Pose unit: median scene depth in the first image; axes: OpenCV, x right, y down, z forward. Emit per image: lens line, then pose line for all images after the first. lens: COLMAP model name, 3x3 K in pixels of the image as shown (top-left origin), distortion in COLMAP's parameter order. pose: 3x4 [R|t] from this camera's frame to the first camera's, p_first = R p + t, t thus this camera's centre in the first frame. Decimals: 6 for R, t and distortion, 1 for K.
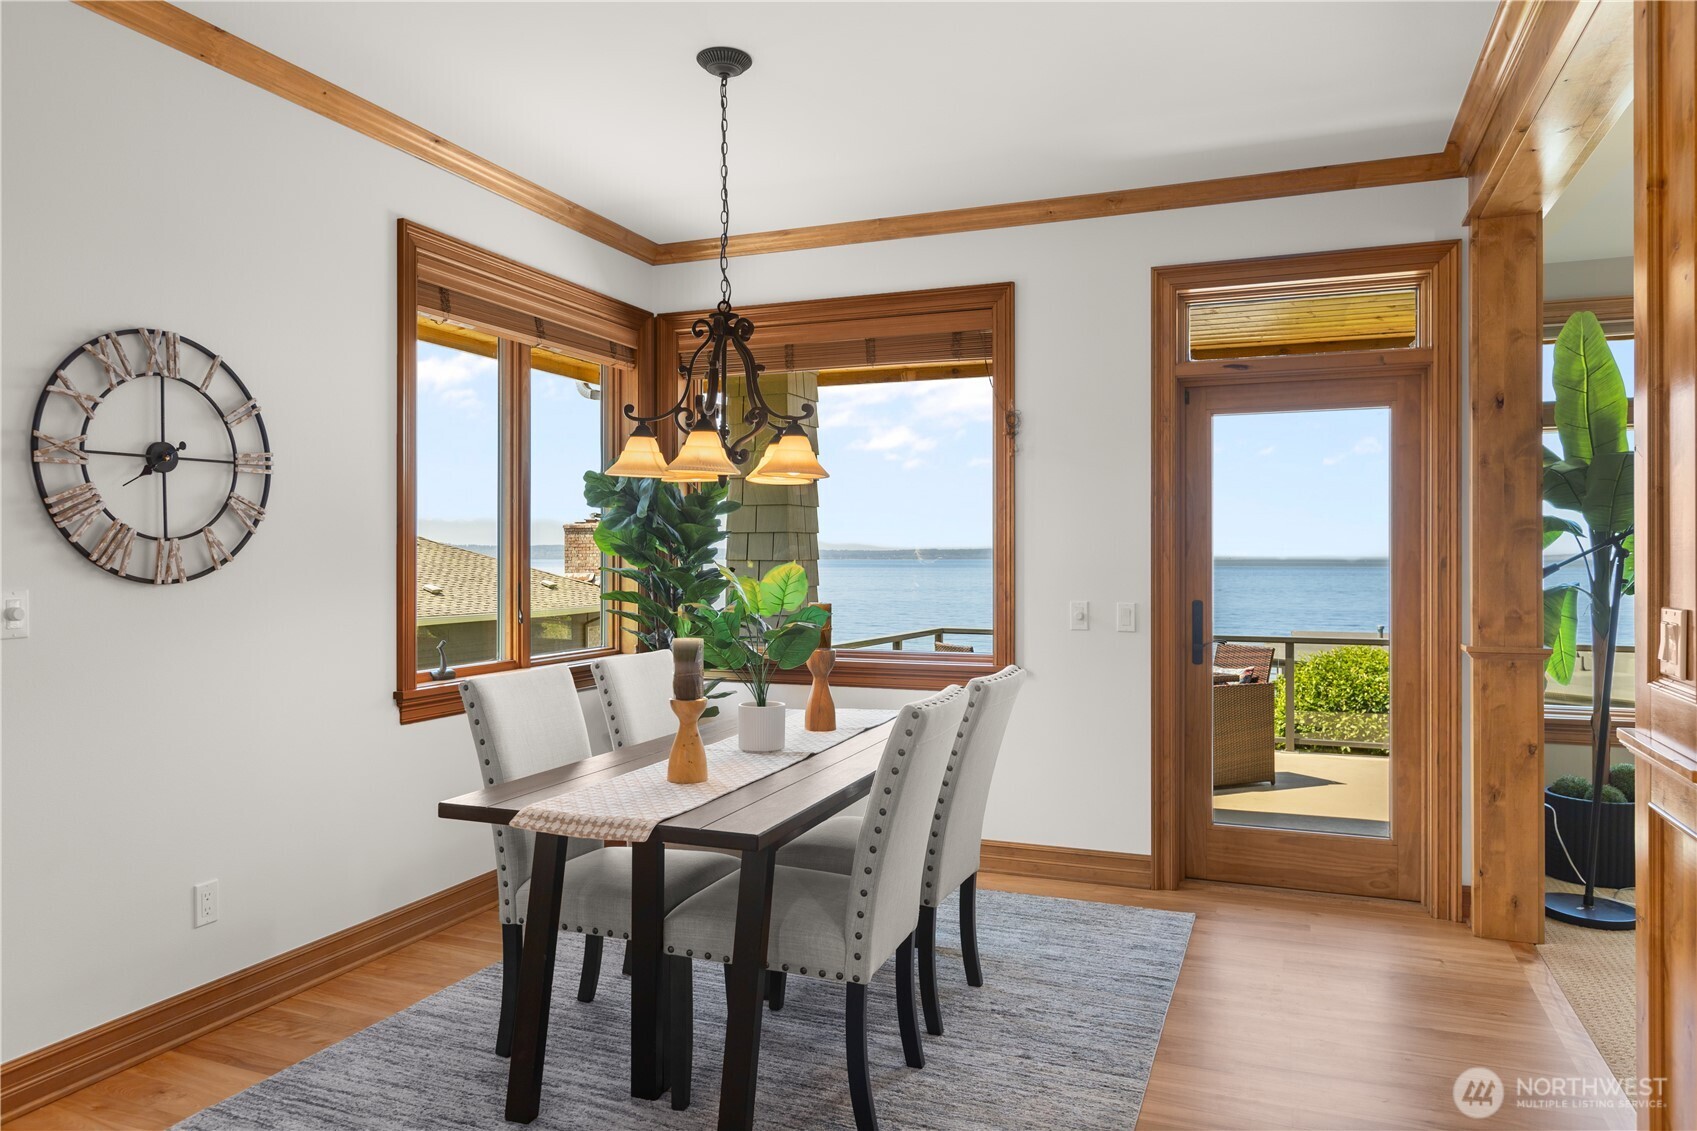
lens RADIAL K [[1136.7, 0, 839.5], [0, 1136.7, 558.9], [0, 0, 1]] dist [-0.009682, -0.002514]
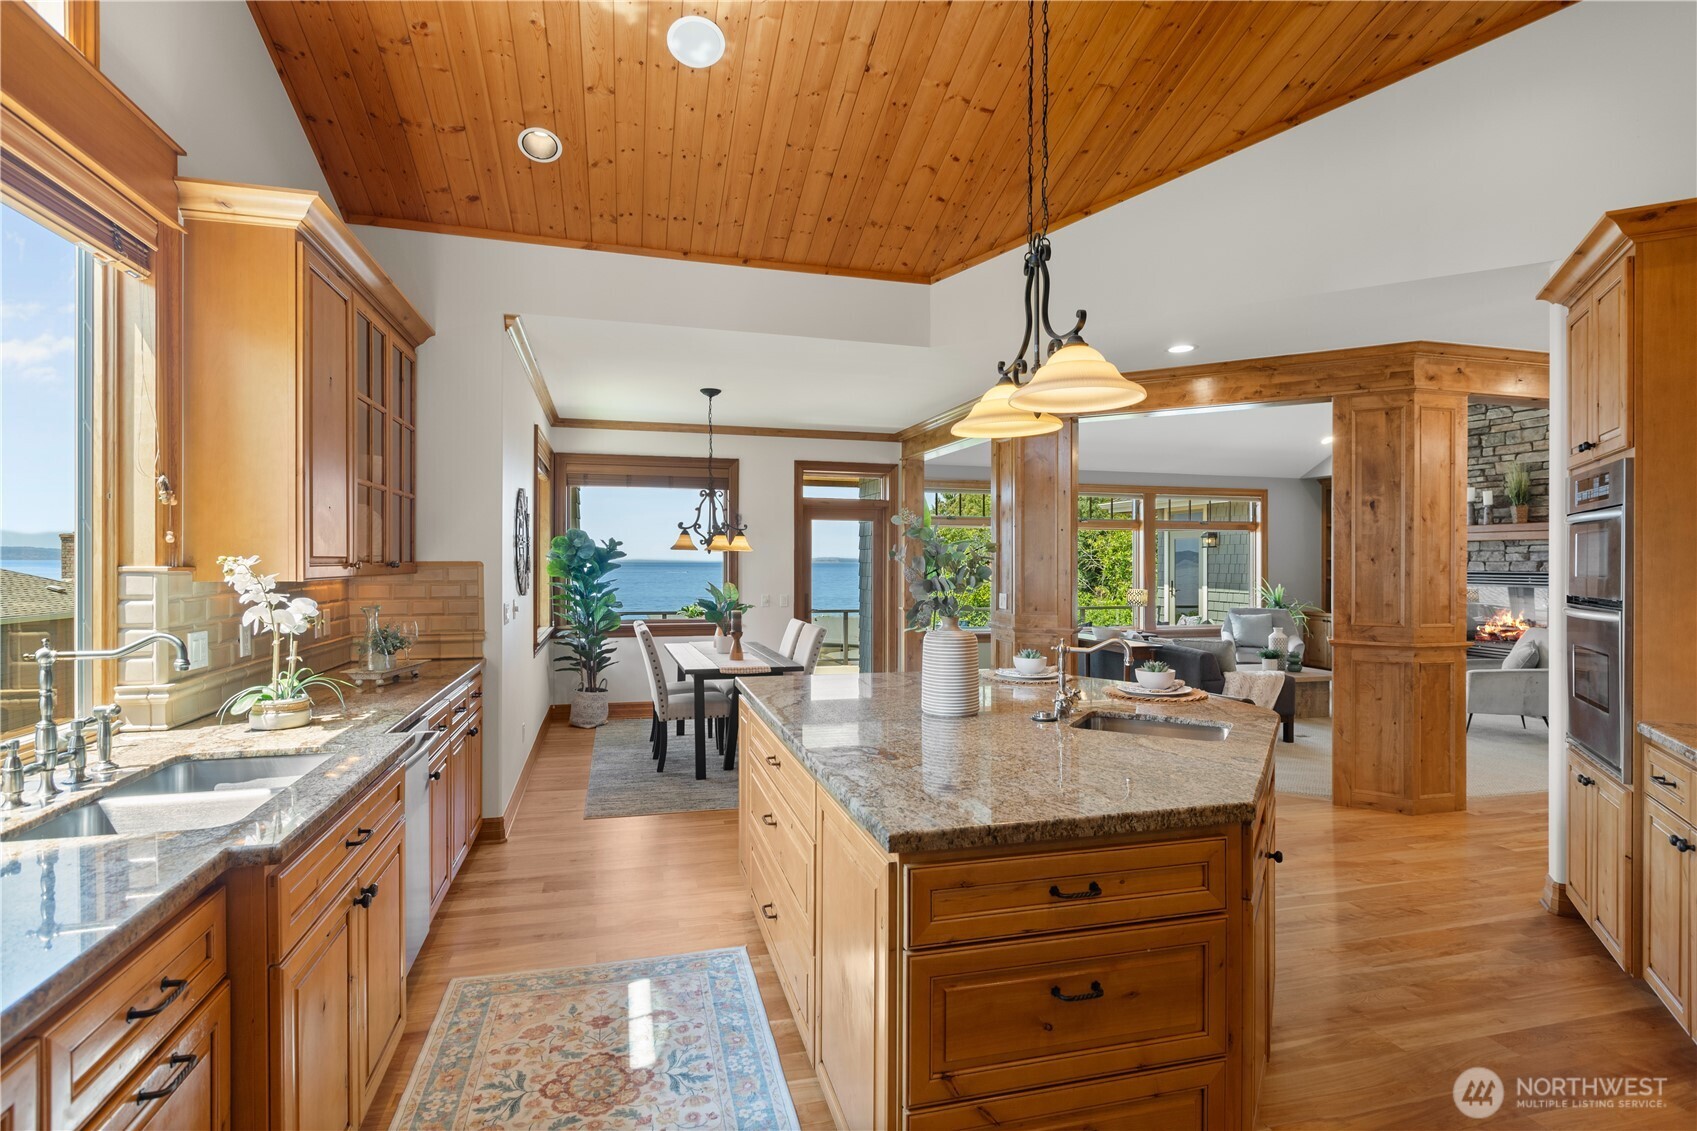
lens RADIAL K [[802.4, 0, 852.6], [0, 802.4, 561.6], [0, 0, 1]] dist [-0.004513, -0.000813]
pose [[0.802923, 0.005210, 0.596060, -0.690451], [-0.004497, 0.999986, -0.002682, -0.029303], [-0.596066, -0.000527, 0.802935, -0.512885]]
